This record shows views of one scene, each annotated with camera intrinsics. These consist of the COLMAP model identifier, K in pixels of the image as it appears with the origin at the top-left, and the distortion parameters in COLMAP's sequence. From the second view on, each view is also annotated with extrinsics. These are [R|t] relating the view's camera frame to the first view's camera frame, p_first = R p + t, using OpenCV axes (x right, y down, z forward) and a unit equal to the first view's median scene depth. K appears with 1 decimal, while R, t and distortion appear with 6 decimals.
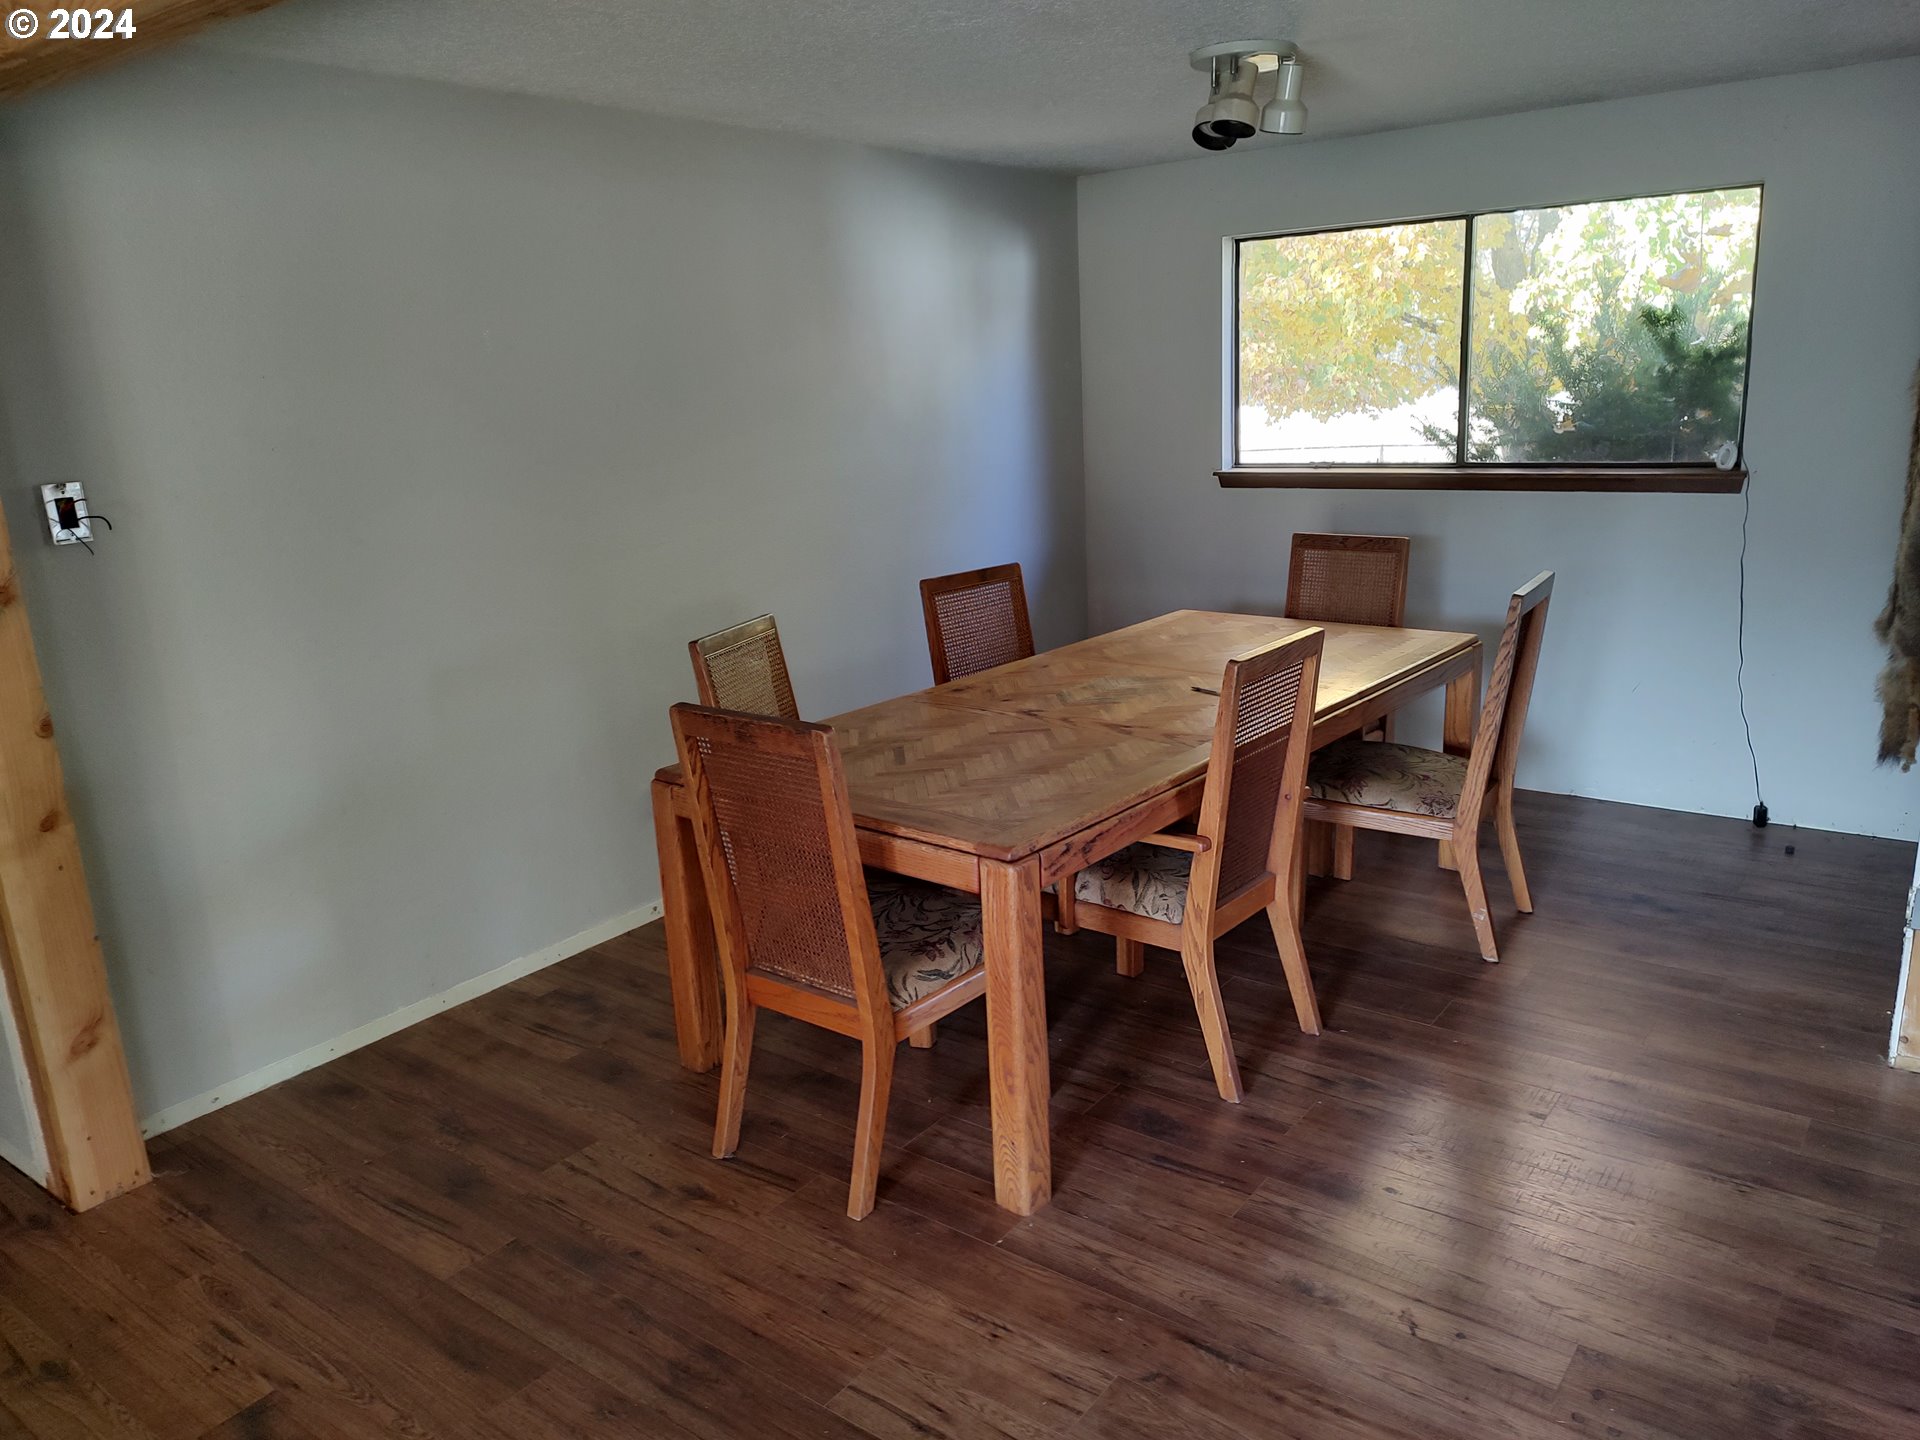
lens RADIAL K [[1365.7, 0, 973.0], [0, 1365.7, 719.2], [0, 0, 1]] dist [0.012084, -0.021010]
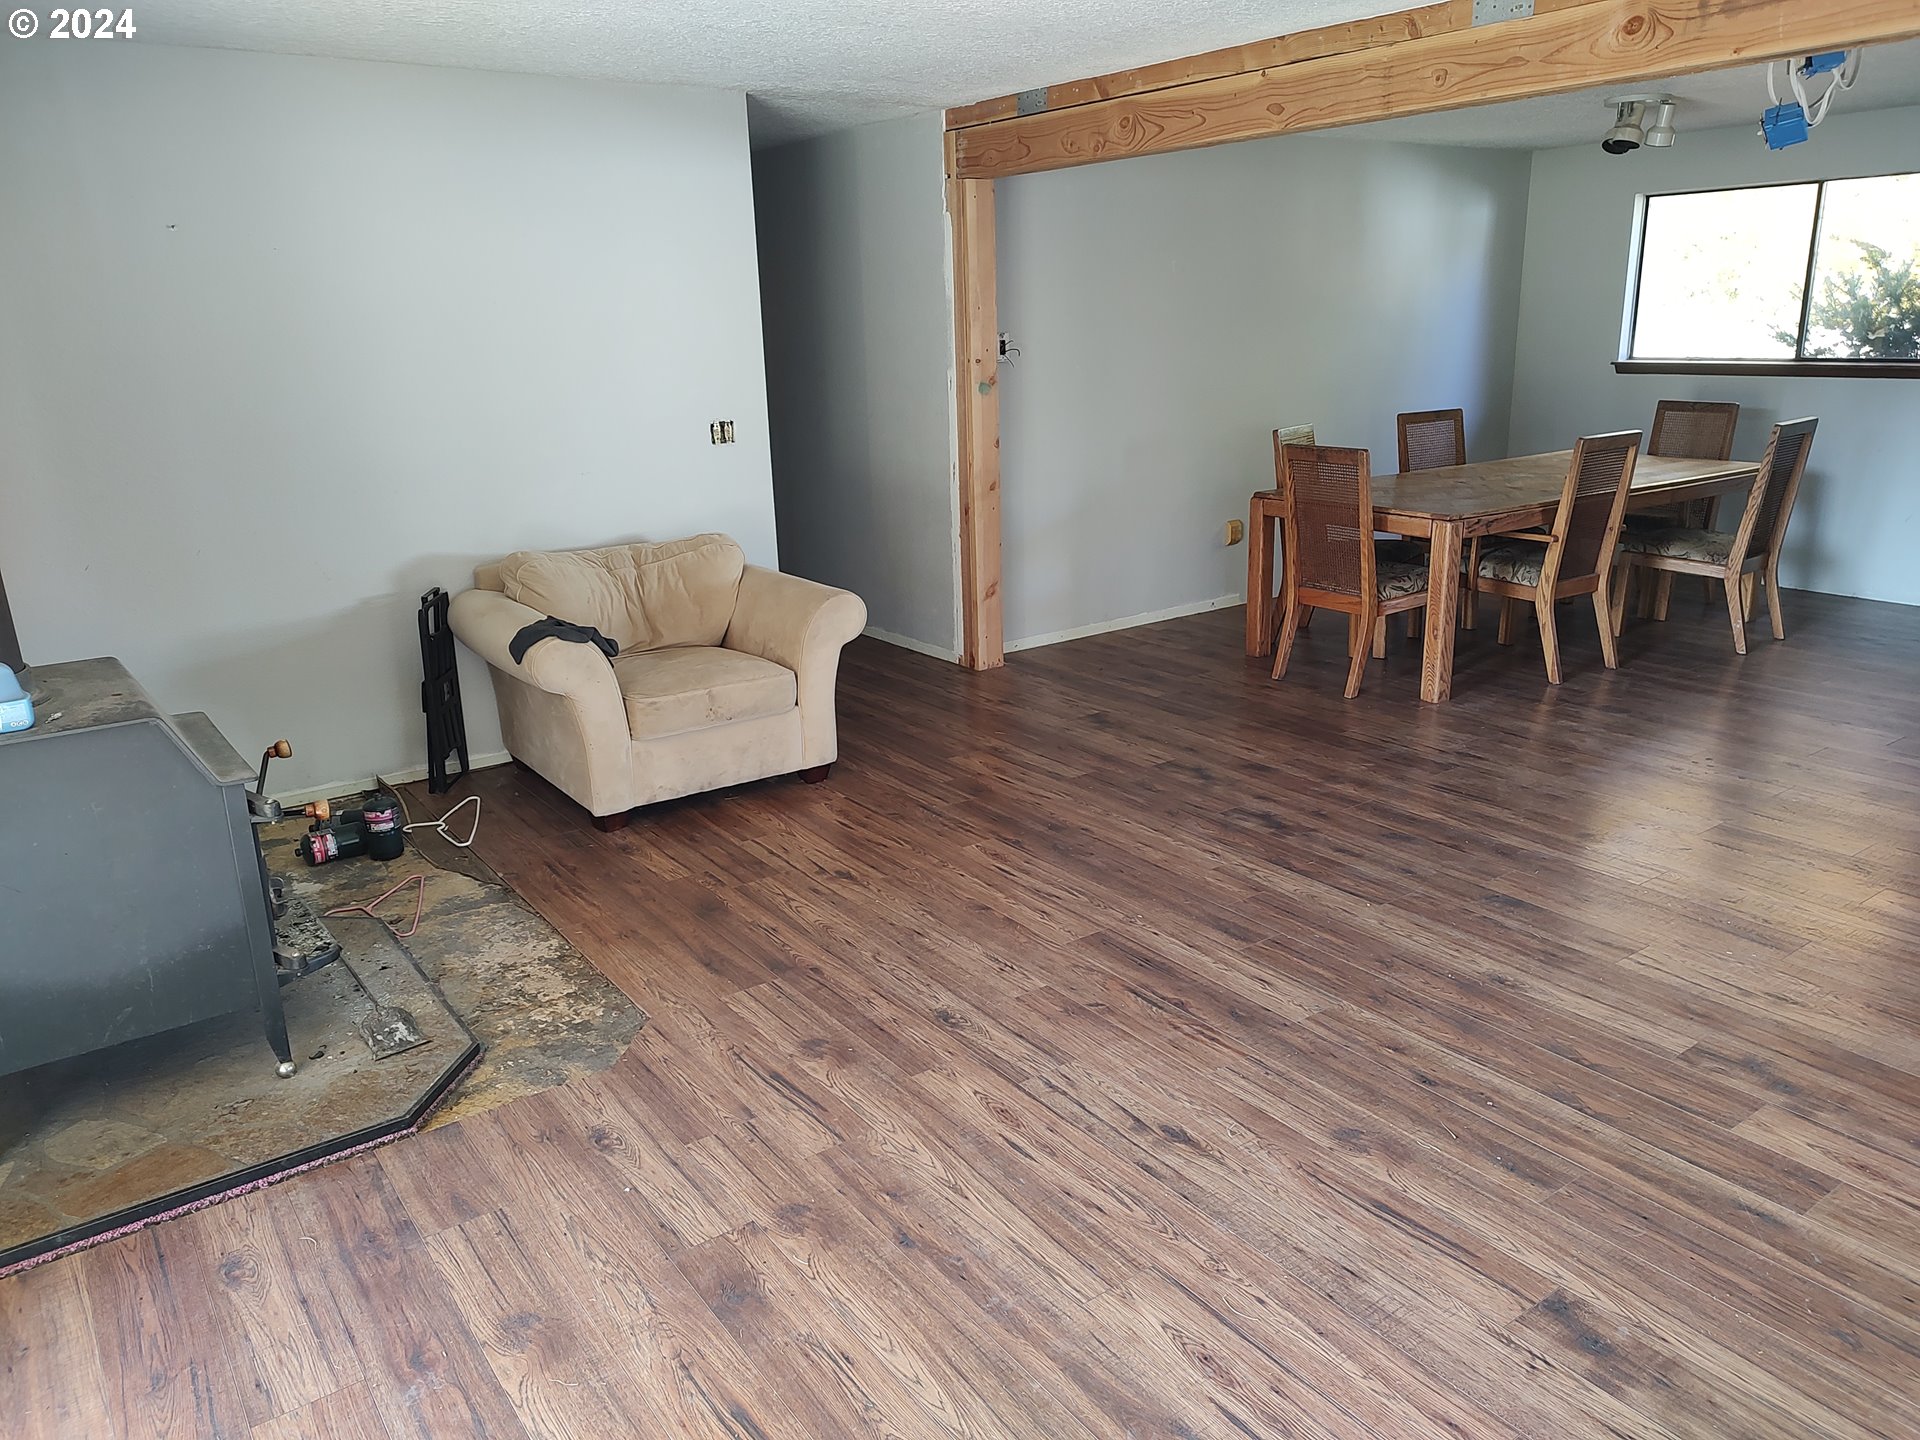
lens RADIAL K [[1365.7, 0, 941.3], [0, 1365.7, 730.5], [0, 0, 1]] dist [0.012084, -0.021010]
pose [[0.950595, 0.104542, -0.292303, -0.050895], [-0.086926, 0.993562, 0.072656, 0.260276], [0.298016, -0.043658, 0.953562, -0.961937]]
